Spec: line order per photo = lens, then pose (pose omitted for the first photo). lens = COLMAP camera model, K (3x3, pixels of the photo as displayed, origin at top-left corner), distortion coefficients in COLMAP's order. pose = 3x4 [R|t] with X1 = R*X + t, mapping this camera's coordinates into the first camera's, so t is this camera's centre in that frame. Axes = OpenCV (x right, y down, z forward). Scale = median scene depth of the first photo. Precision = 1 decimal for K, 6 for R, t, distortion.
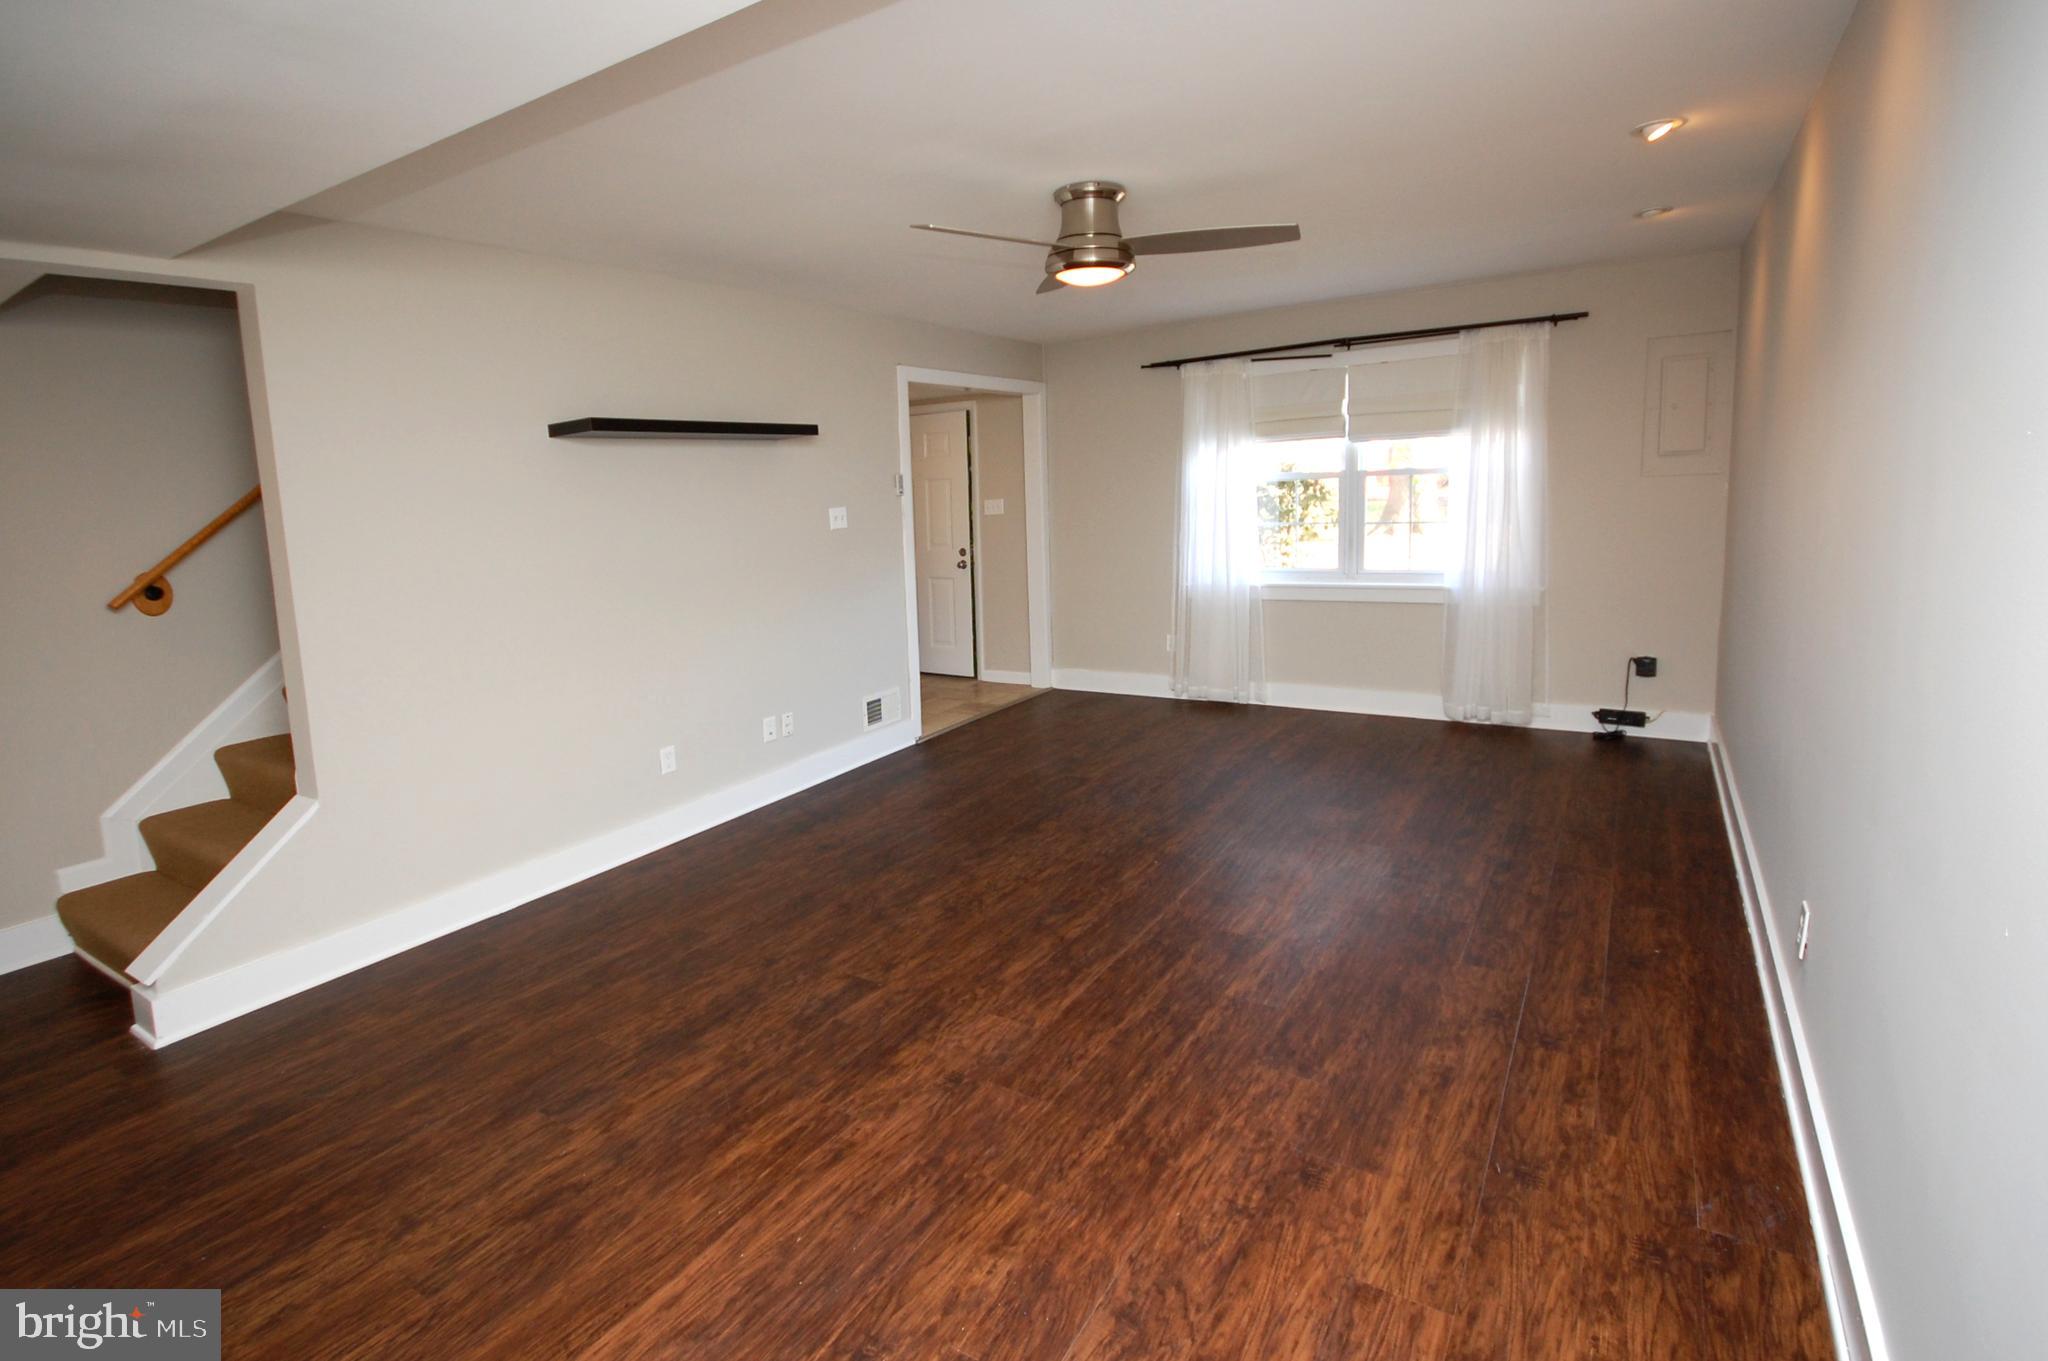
lens RADIAL K [[897.7, 0, 1034.8], [0, 897.7, 685.1], [0, 0, 1]] dist [-0.000150, -0.005256]
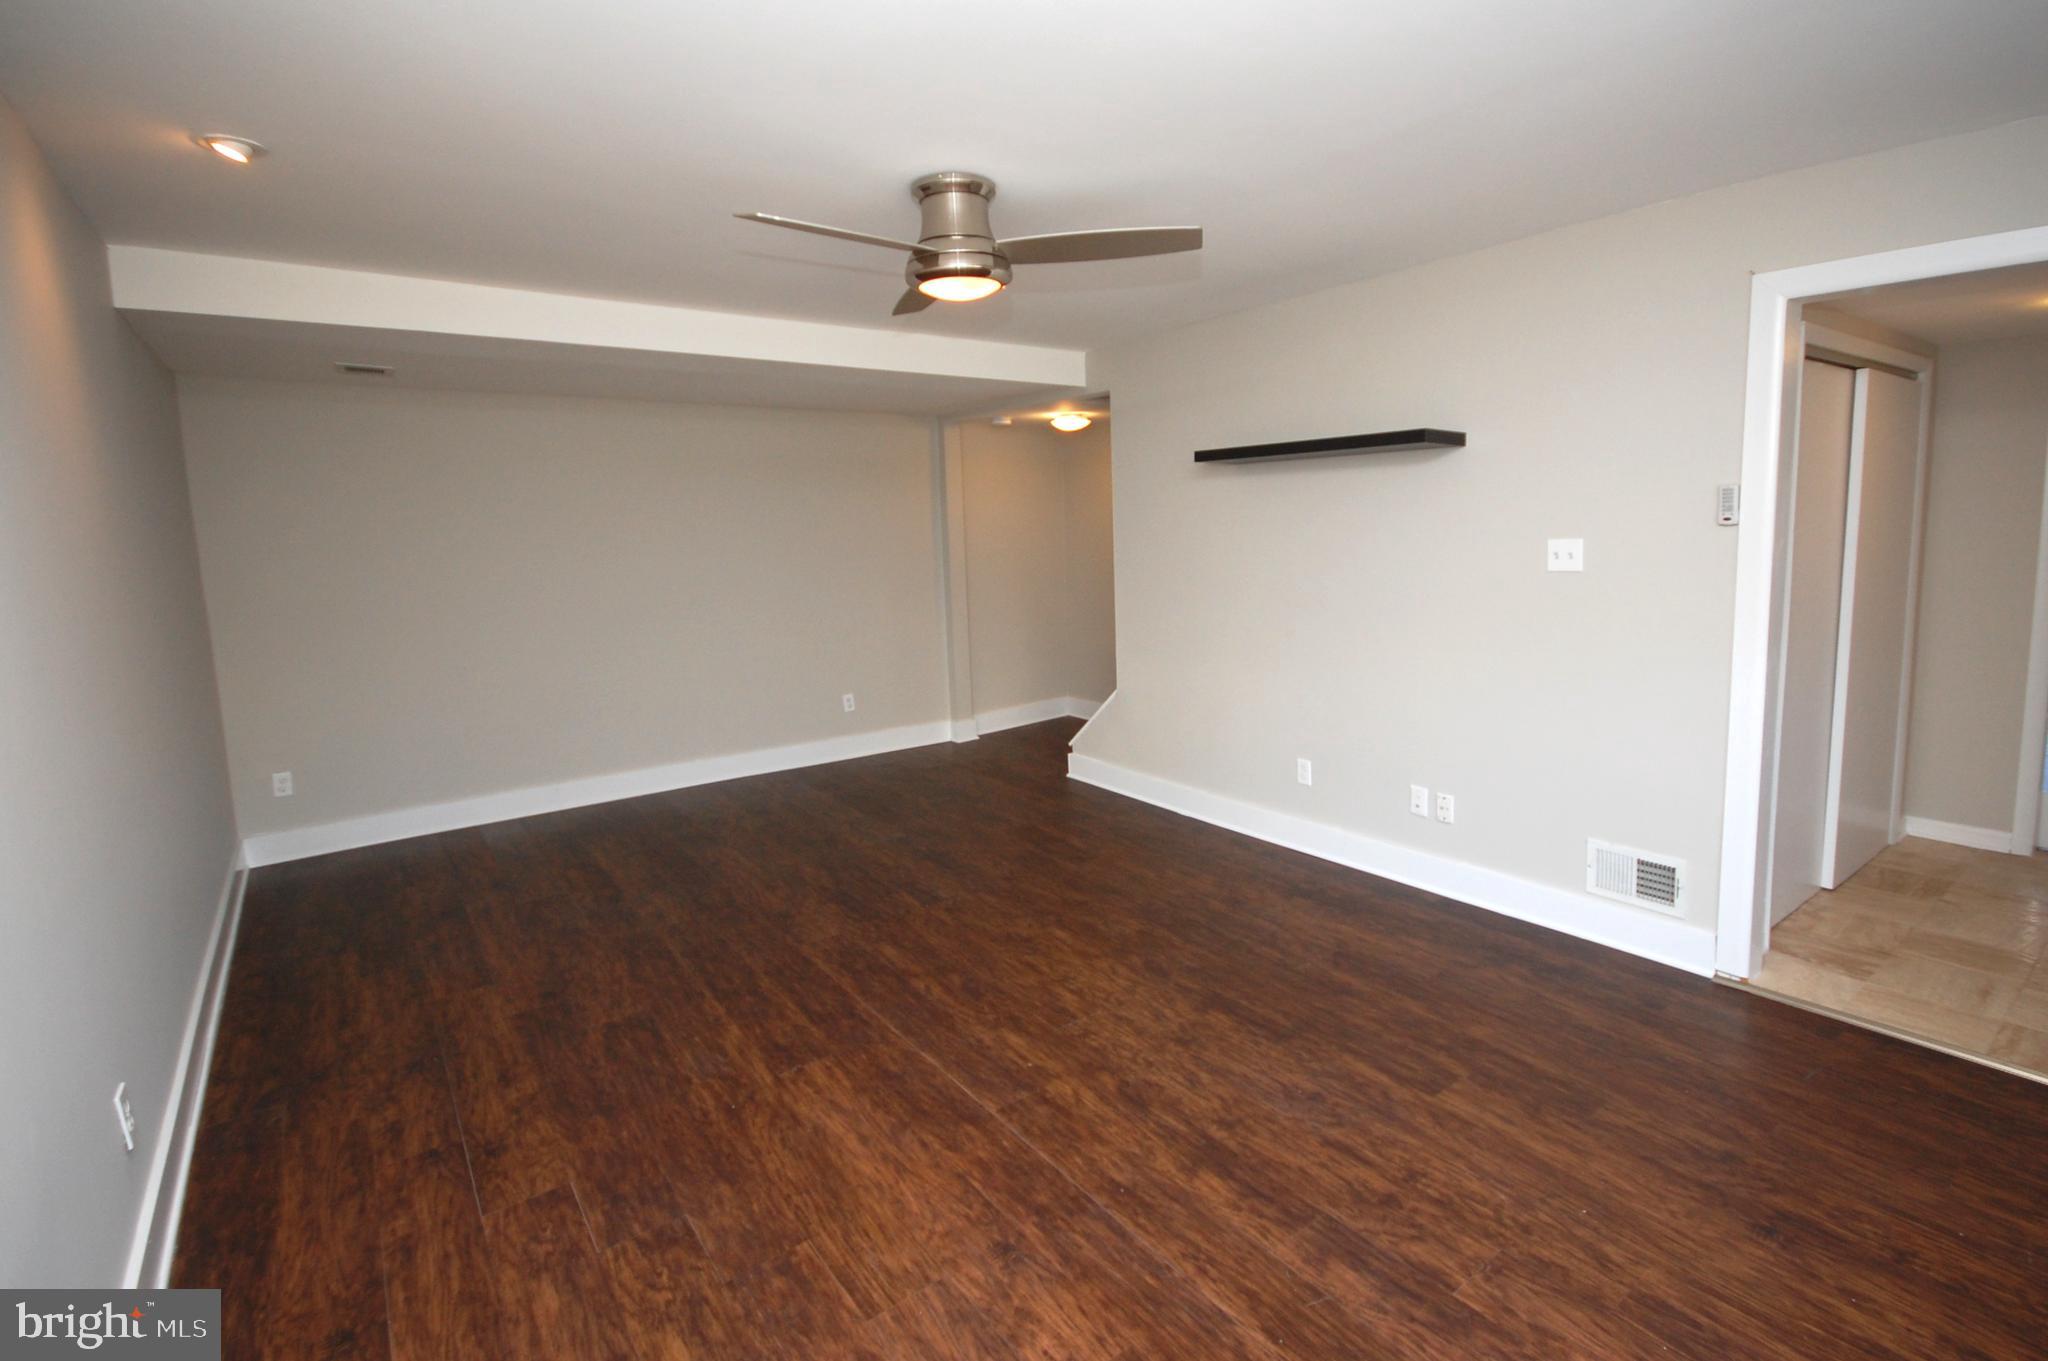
lens RADIAL K [[942.2, 0, 1033.9], [0, 942.2, 700.2], [0, 0, 1]] dist [-0.021085, -0.000613]
pose [[-0.337122, 0.225811, -0.913979, 0.989384], [-0.173011, 0.939417, 0.295911, -0.388338], [0.925427, 0.257887, -0.277630, 1.501869]]
